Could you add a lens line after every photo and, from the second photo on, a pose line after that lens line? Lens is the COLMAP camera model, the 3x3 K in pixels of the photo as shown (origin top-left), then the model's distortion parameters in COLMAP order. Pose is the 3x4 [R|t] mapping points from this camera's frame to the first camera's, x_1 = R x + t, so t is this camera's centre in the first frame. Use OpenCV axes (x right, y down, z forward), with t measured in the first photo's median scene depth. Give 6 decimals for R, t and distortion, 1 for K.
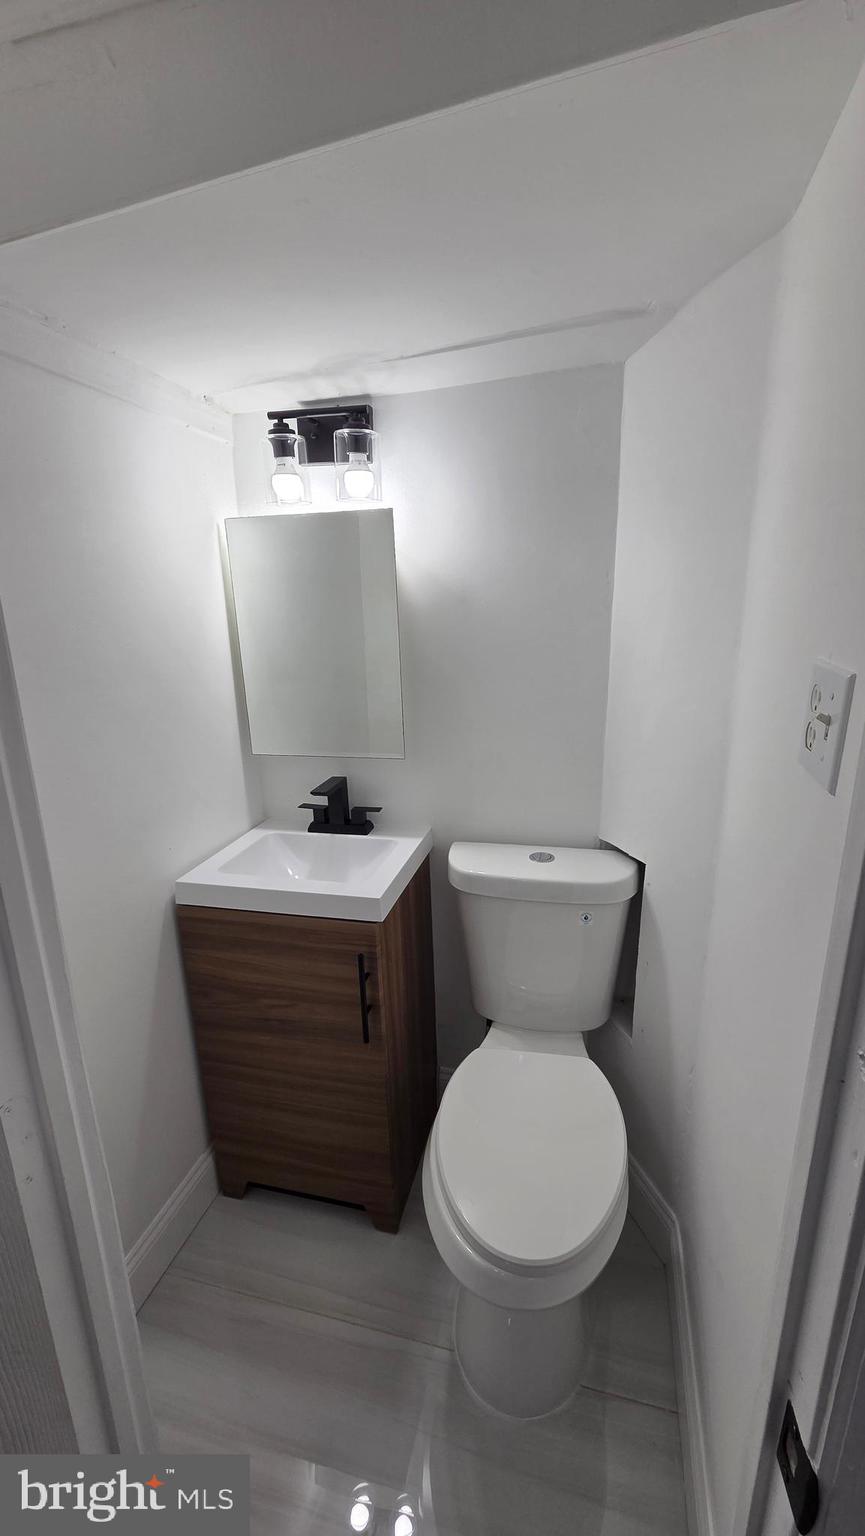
lens RADIAL K [[630.2, 0, 436.0], [0, 630.2, 772.0], [0, 0, 1]] dist [0.001877, -0.000194]
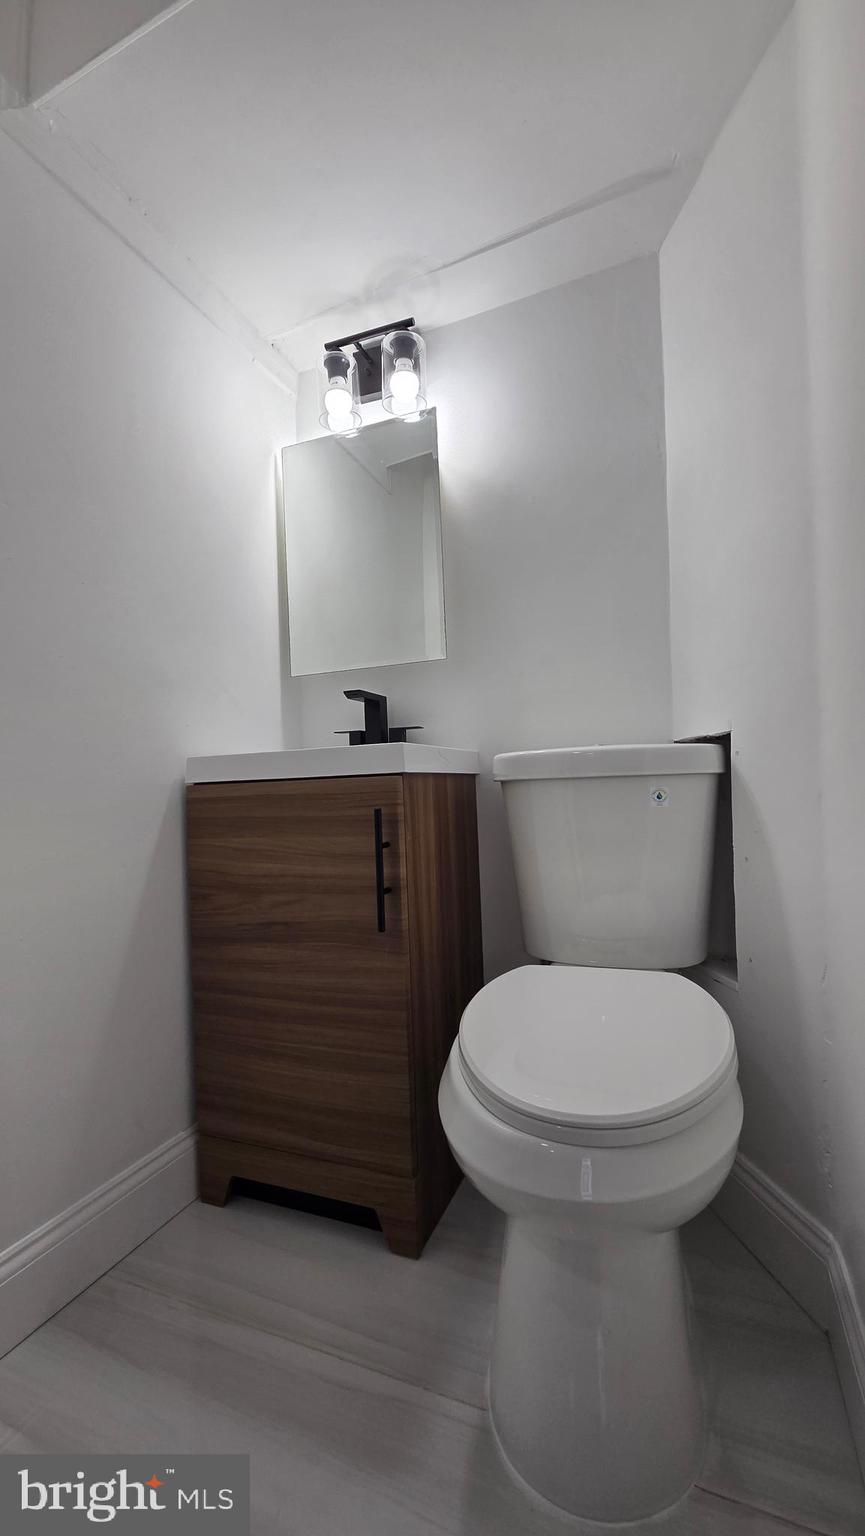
lens RADIAL K [[630.2, 0, 433.5], [0, 630.2, 771.8], [0, 0, 1]] dist [0.001877, -0.000194]
pose [[0.990169, -0.008937, -0.139589, 0.065695], [-0.030294, 0.960570, -0.276384, 0.439779], [0.136555, 0.277895, 0.950856, 0.189974]]
